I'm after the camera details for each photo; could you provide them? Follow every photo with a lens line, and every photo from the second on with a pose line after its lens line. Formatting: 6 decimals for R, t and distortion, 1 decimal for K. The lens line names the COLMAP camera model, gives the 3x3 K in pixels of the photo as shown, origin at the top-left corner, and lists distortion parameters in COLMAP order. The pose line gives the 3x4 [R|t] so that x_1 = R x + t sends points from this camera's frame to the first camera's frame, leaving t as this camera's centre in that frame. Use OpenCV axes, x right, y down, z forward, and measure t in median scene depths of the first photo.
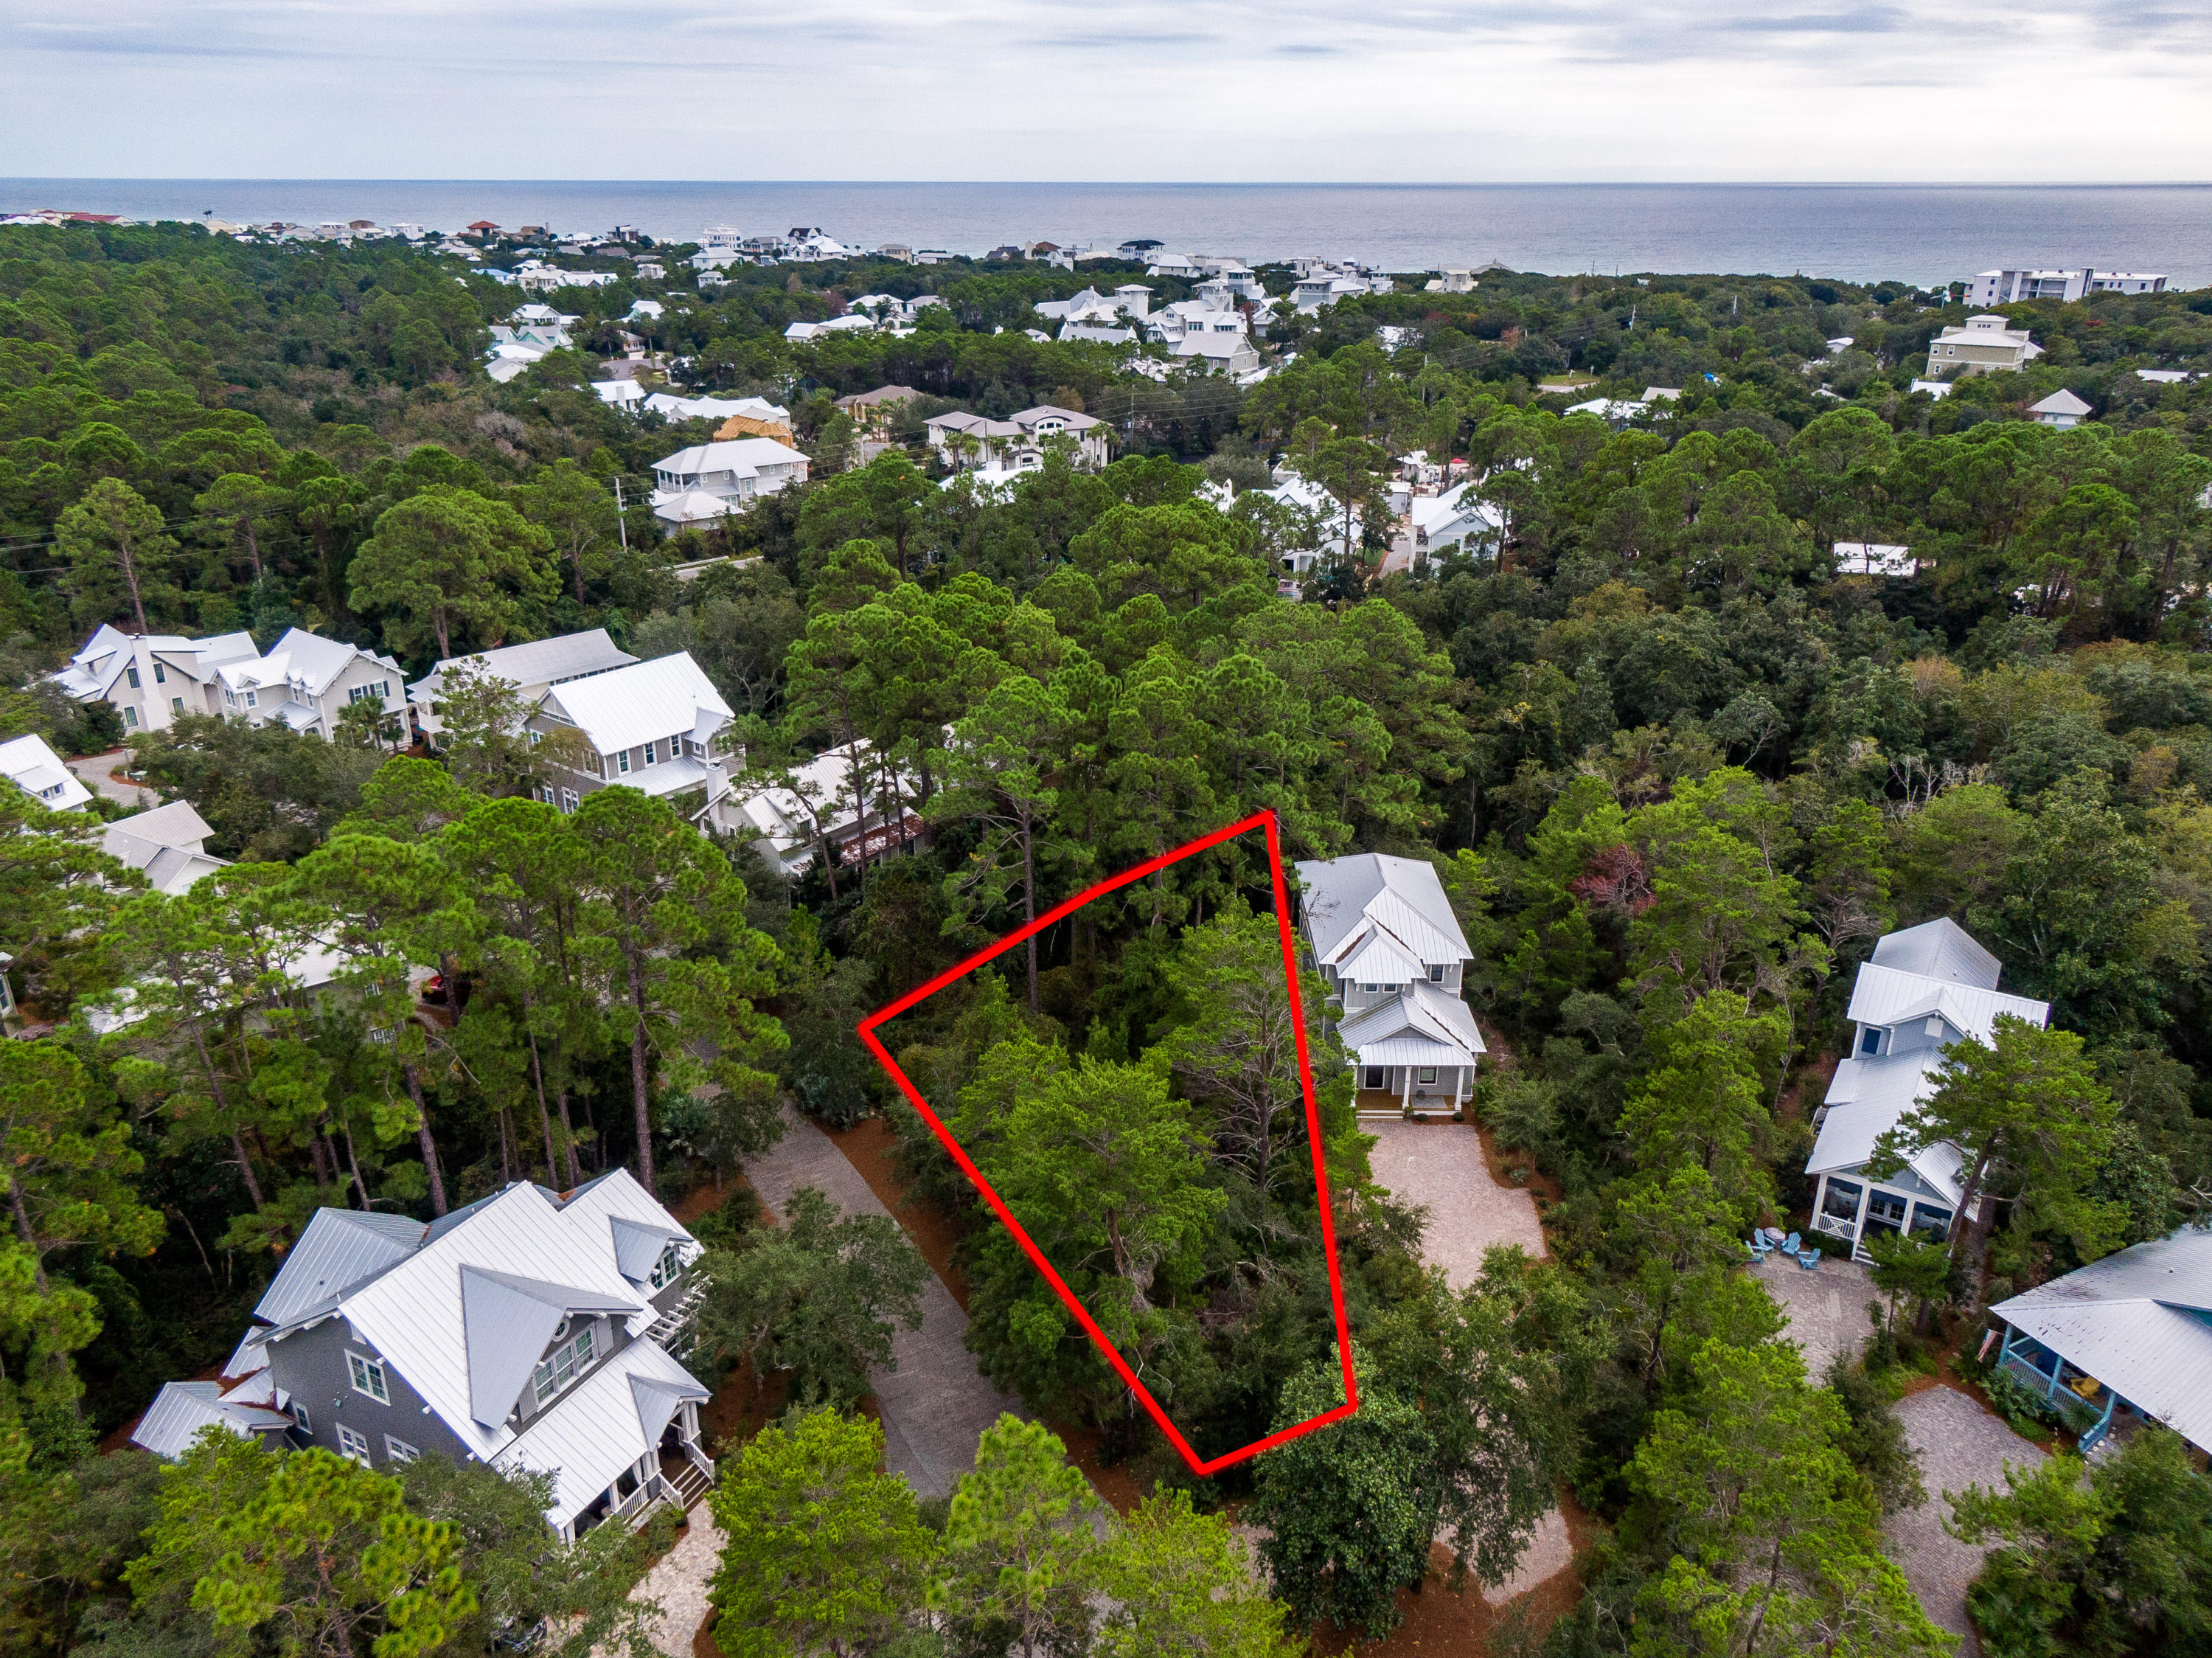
lens RADIAL K [[1572.3, 0, 1116.4], [0, 1572.3, 825.2], [0, 0, 1]] dist [0.043472, -0.064104]
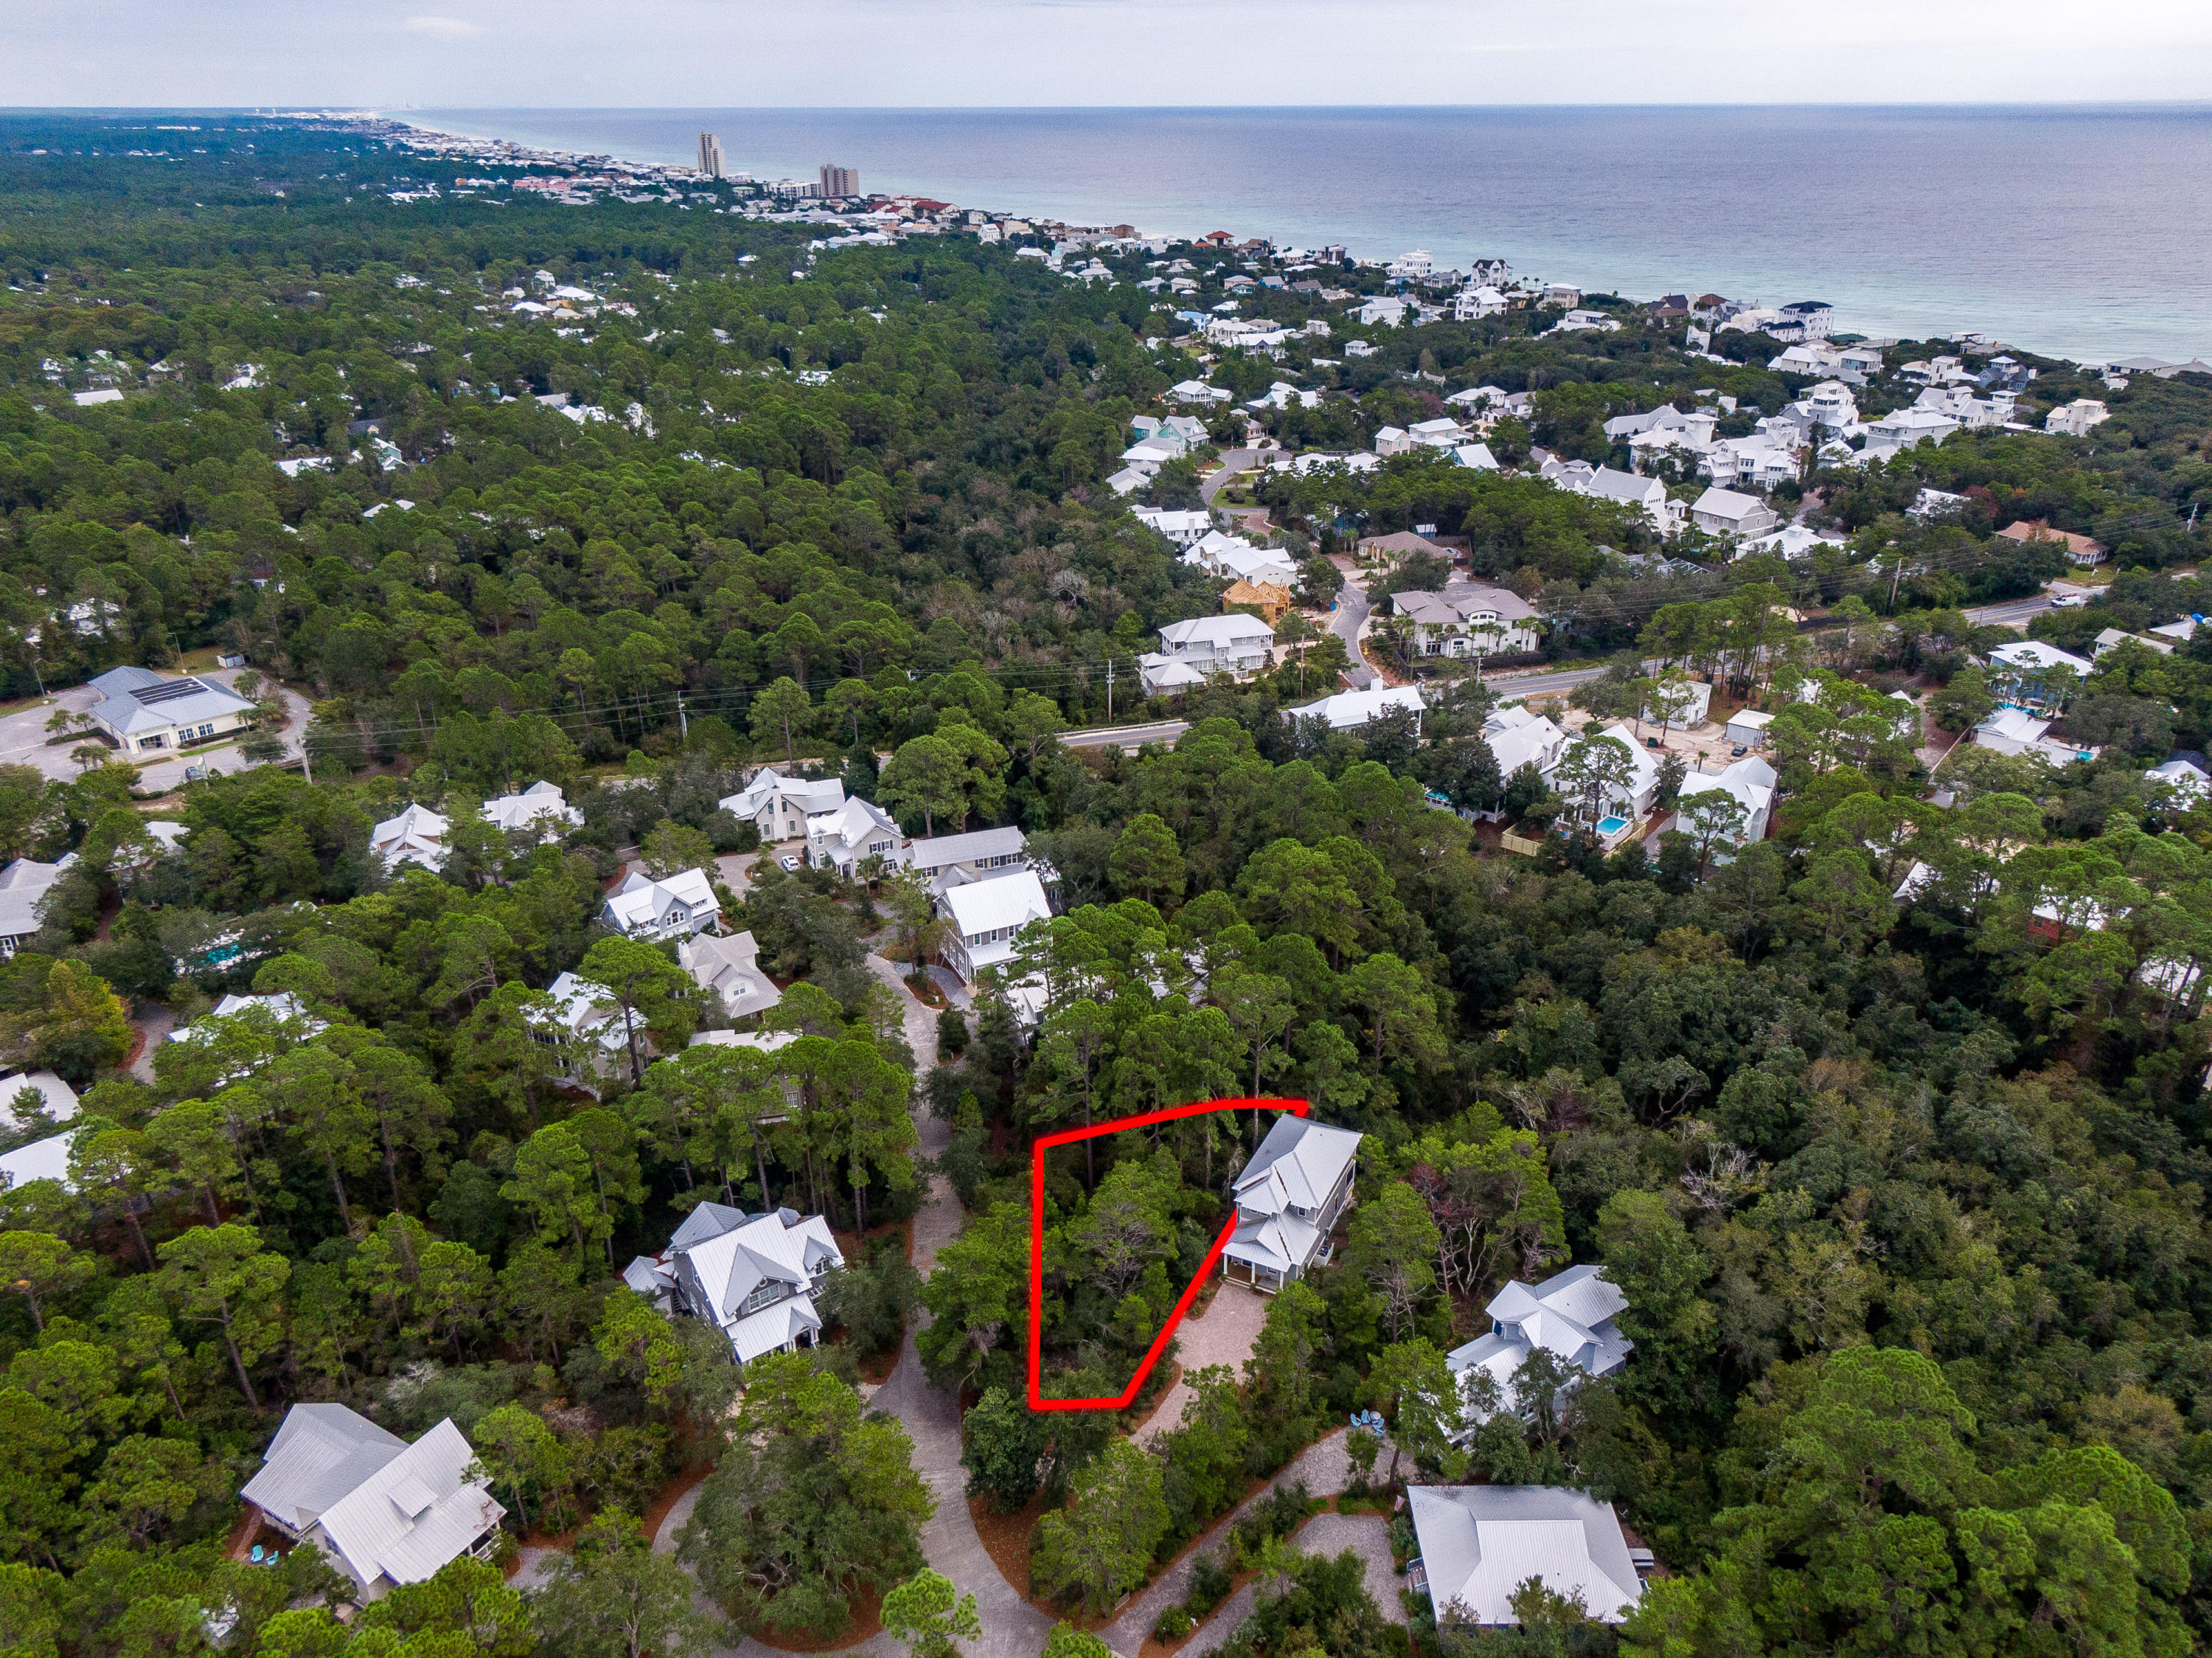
lens RADIAL K [[1572.3, 0, 1116.4], [0, 1572.3, 825.2], [0, 0, 1]] dist [0.043472, -0.064104]
pose [[0.899597, 0.175643, -0.399843, 0.587028], [-0.159304, 0.984450, 0.074034, -0.381997], [0.406629, -0.002904, 0.913589, -0.594828]]
